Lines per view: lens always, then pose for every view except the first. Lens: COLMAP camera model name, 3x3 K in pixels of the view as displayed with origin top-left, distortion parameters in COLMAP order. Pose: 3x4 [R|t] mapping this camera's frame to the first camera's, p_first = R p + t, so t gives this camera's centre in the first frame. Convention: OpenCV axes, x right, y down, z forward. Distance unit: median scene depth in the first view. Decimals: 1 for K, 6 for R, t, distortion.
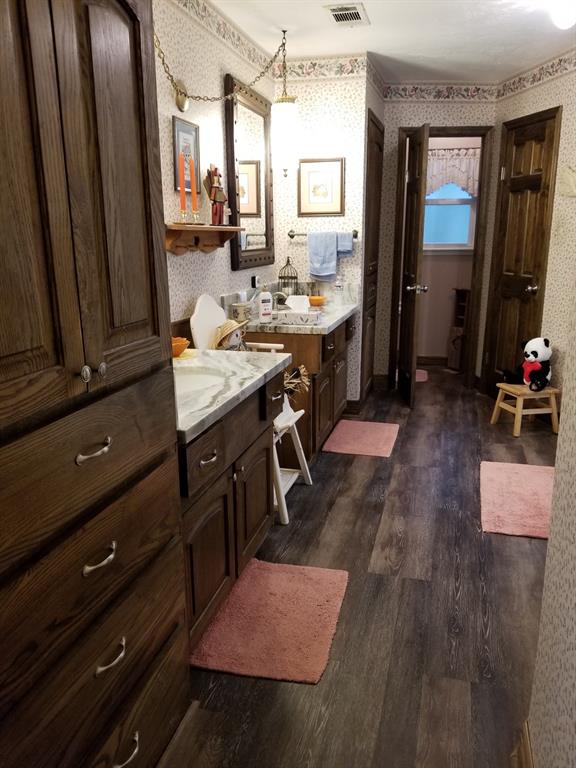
lens RADIAL K [[598.0, 0, 293.7], [0, 598.0, 383.7], [0, 0, 1]] dist [0.084096, -0.153281]
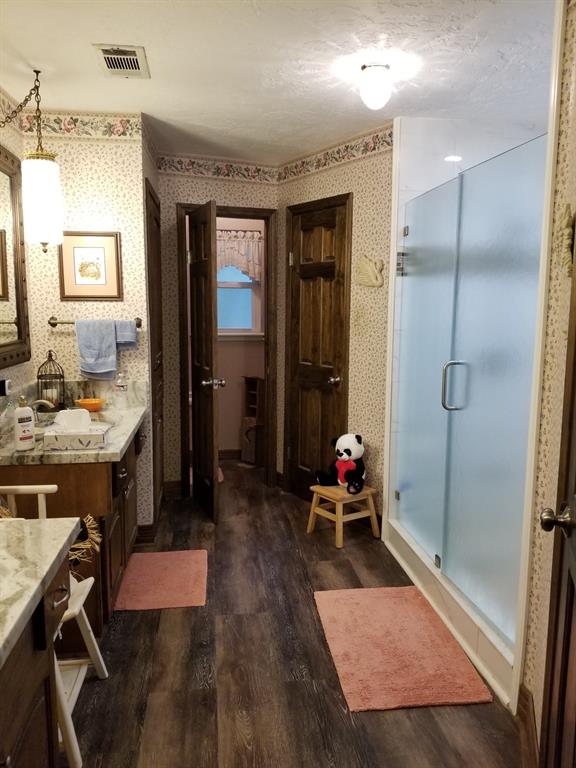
lens RADIAL K [[598.0, 0, 293.7], [0, 598.0, 383.7], [0, 0, 1]] dist [0.084096, -0.153281]
pose [[0.921867, -0.042157, 0.385206, -0.022381], [0.086380, 0.991408, -0.098224, -0.068915], [-0.377756, 0.123823, 0.917588, 0.180940]]
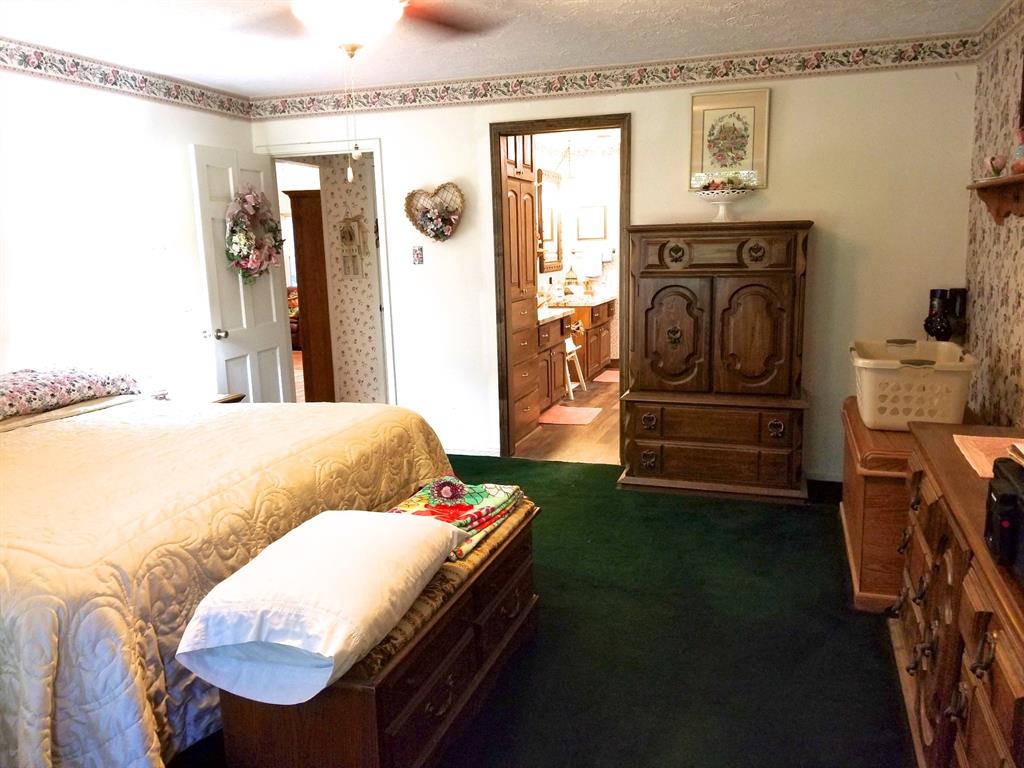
lens RADIAL K [[797.4, 0, 530.5], [0, 797.4, 376.8], [0, 0, 1]] dist [0.084096, -0.153281]
pose [[0.998483, -0.007661, -0.054520, -0.004757], [0.003032, 0.996420, -0.084481, 0.267599], [0.054972, 0.084187, 0.994932, -1.116251]]
